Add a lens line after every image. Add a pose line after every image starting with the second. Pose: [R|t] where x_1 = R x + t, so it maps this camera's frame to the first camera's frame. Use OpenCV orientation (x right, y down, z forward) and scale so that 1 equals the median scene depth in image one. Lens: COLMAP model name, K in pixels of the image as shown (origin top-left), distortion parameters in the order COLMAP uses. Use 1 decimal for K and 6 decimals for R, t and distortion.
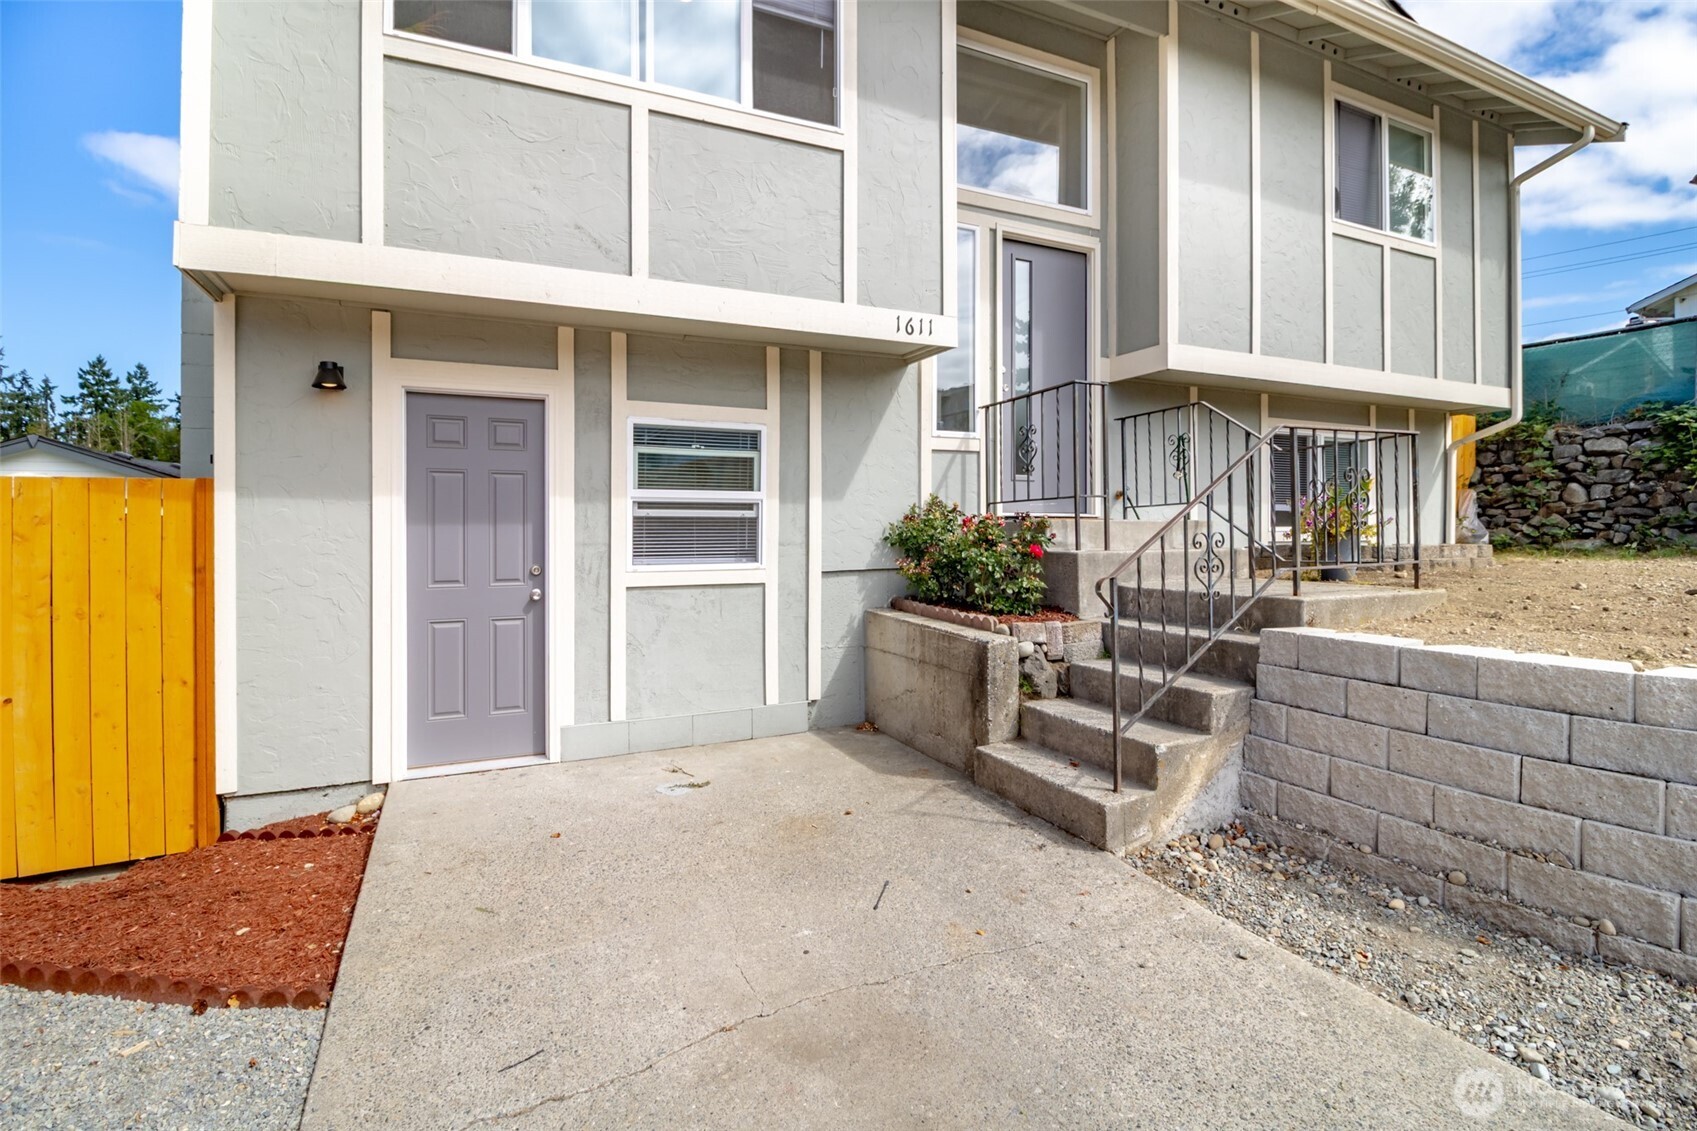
lens RADIAL K [[796.5, 0, 877.7], [0, 796.5, 532.3], [0, 0, 1]] dist [-0.005927, -0.001013]
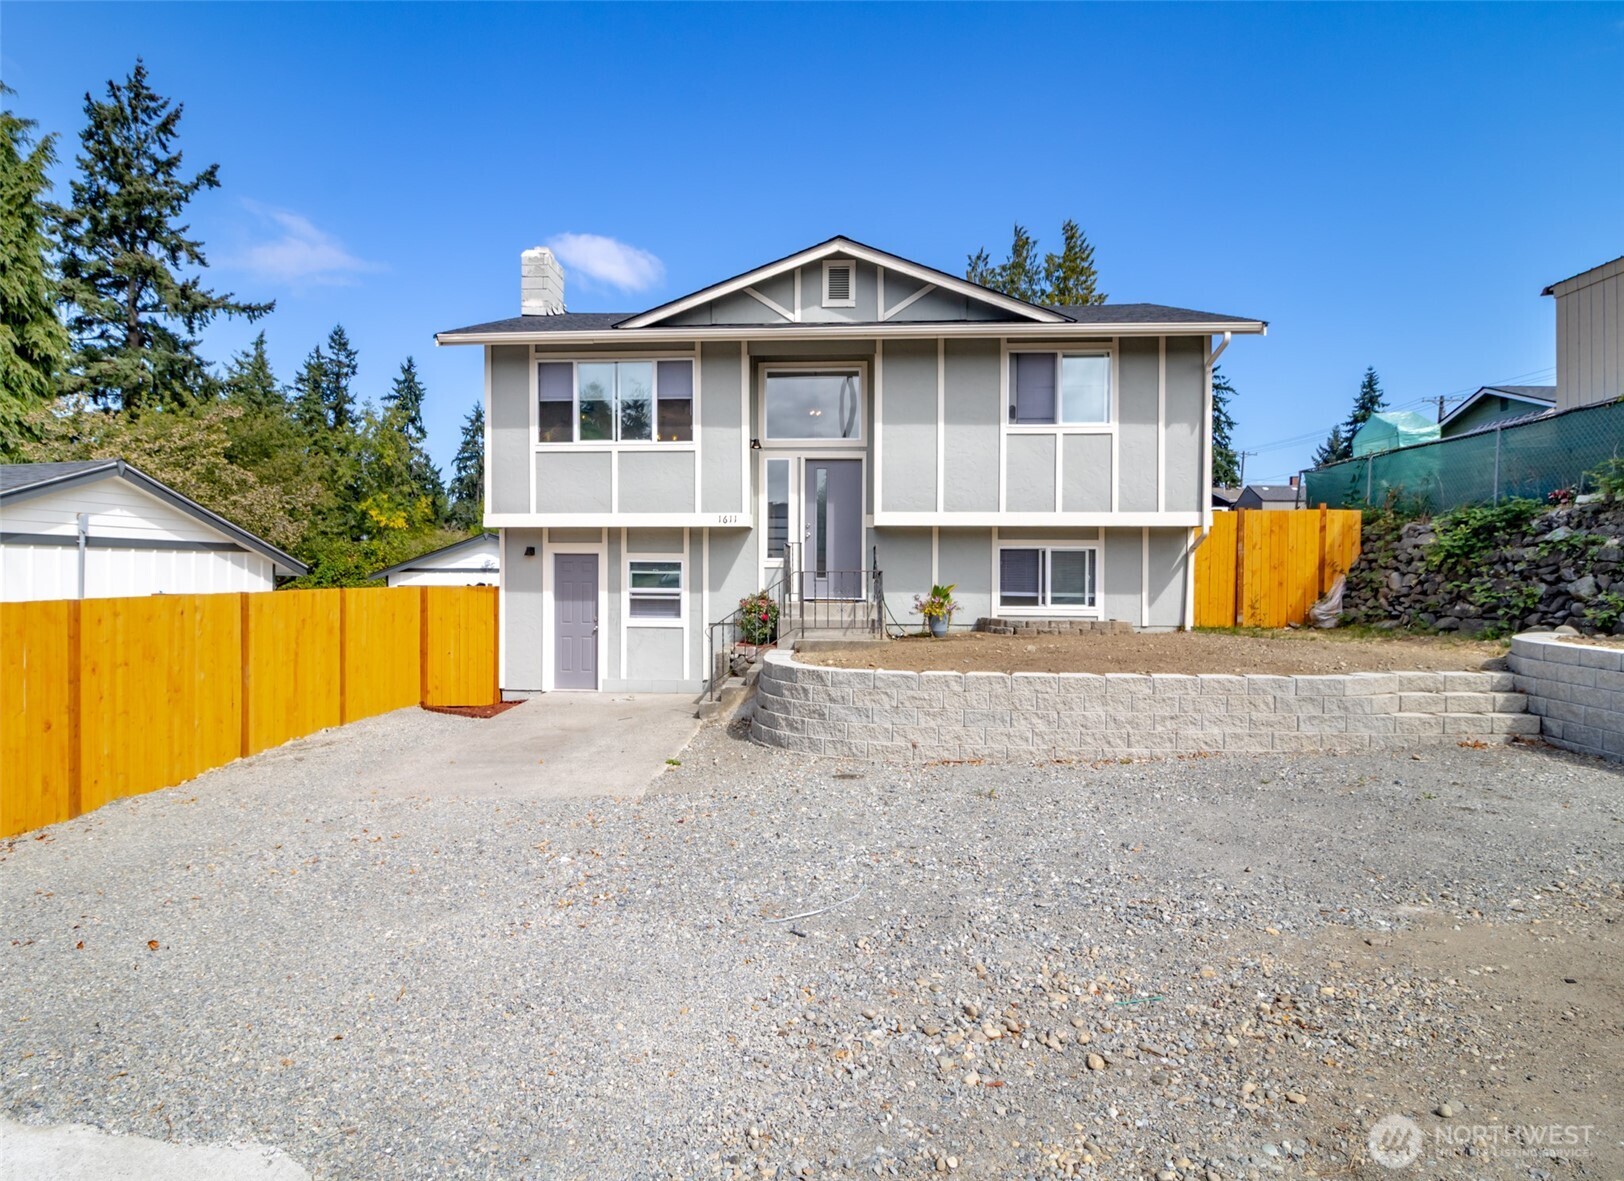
lens RADIAL K [[815.9, 0, 772.1], [0, 815.9, 591.8], [0, 0, 1]] dist [0.002014, -0.011383]
pose [[0.875973, 0.016113, -0.482090, 1.292189], [-0.009947, 0.999833, 0.015343, -0.083104], [0.482257, -0.008645, 0.875987, -1.012573]]
